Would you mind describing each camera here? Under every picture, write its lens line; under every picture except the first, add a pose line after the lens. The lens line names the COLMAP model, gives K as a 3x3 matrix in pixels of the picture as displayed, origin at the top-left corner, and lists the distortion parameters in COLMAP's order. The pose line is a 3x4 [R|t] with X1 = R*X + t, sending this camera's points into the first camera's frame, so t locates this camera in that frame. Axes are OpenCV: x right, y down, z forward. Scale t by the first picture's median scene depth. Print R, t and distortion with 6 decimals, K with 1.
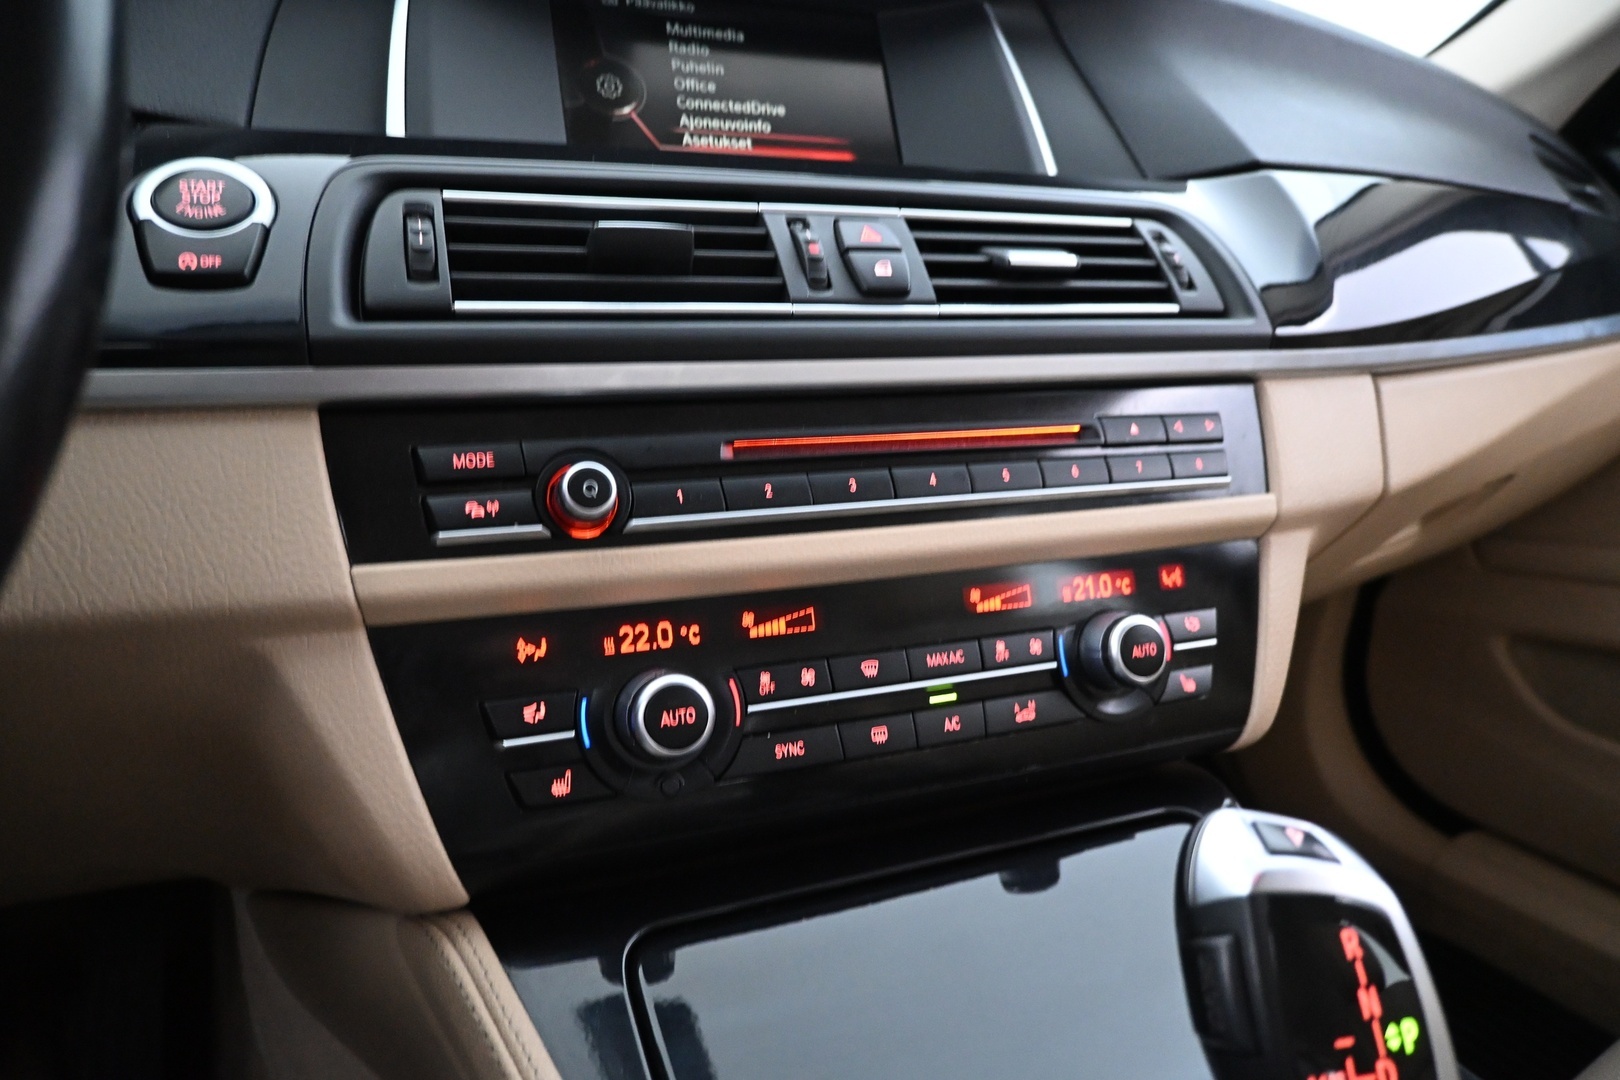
lens RADIAL K [[1100.3, 0, 810.0], [0, 1100.3, 538.1], [0, 0, 1]] dist [-0.010396, 0.014984]
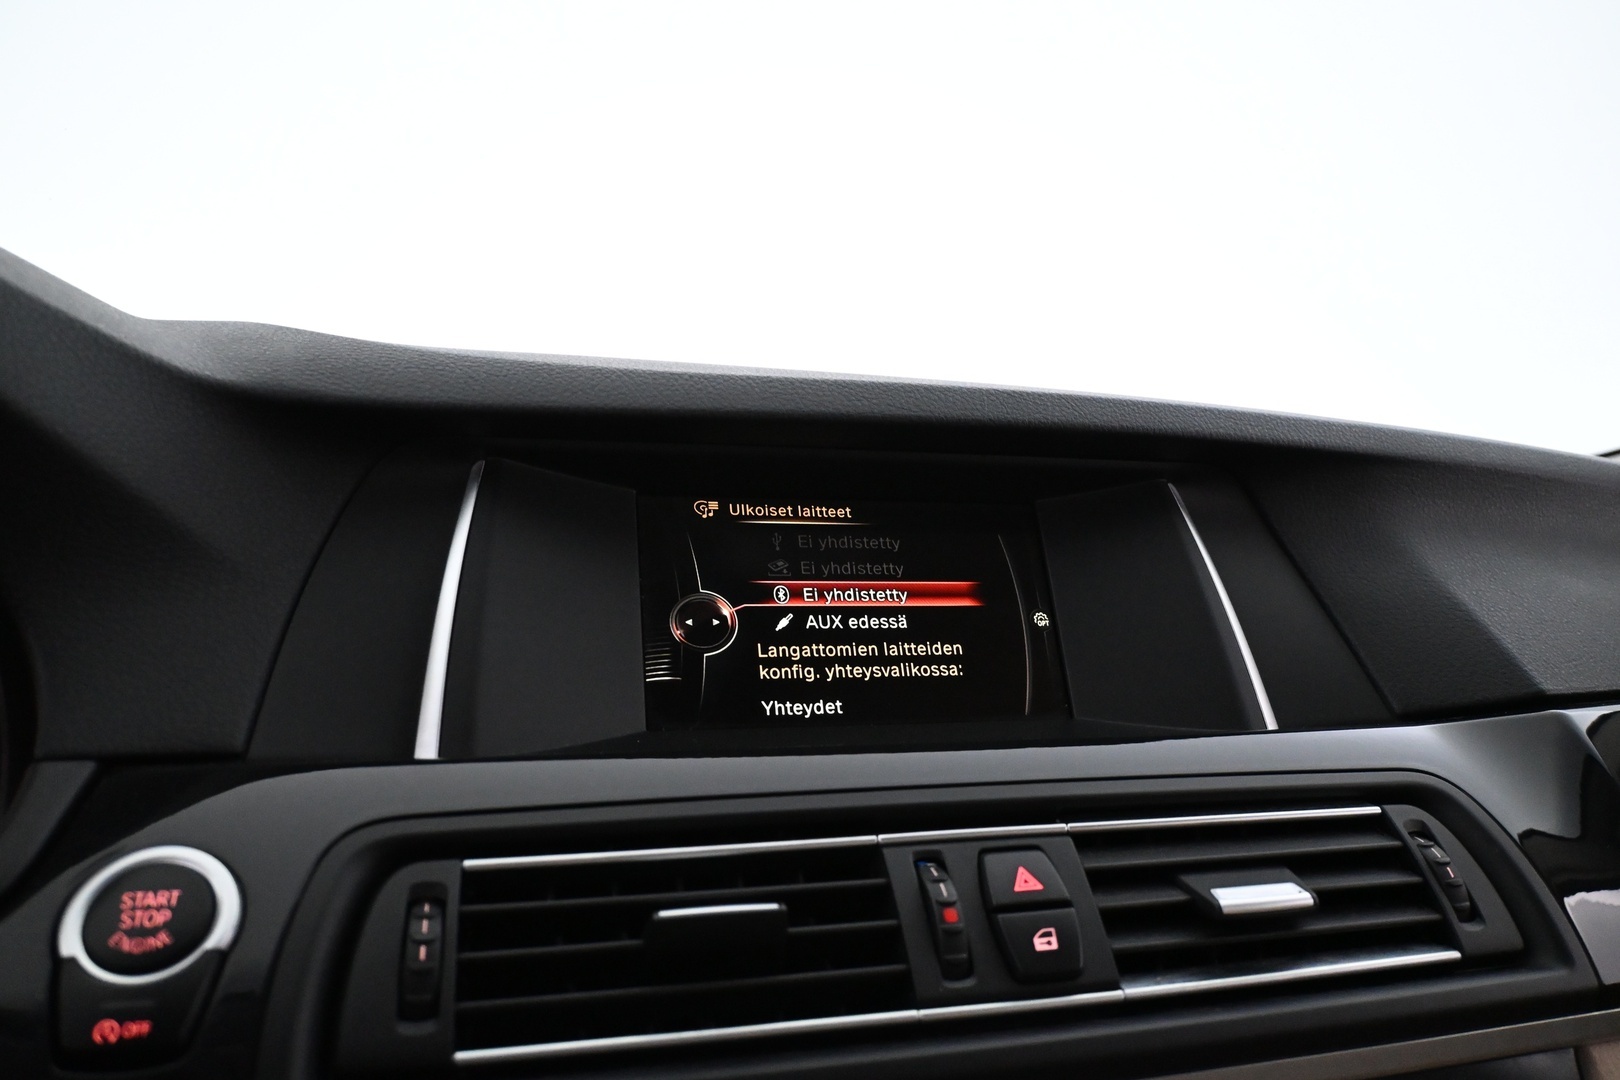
lens RADIAL K [[1203.2, 0, 810.3], [0, 1203.2, 535.9], [0, 0, 1]] dist [-0.012231, 0.002505]
pose [[0.992603, 0.012097, -0.120799, 0.005056], [-0.037081, 0.977682, -0.206791, -0.366147], [0.115601, 0.209741, 0.970899, 0.161258]]
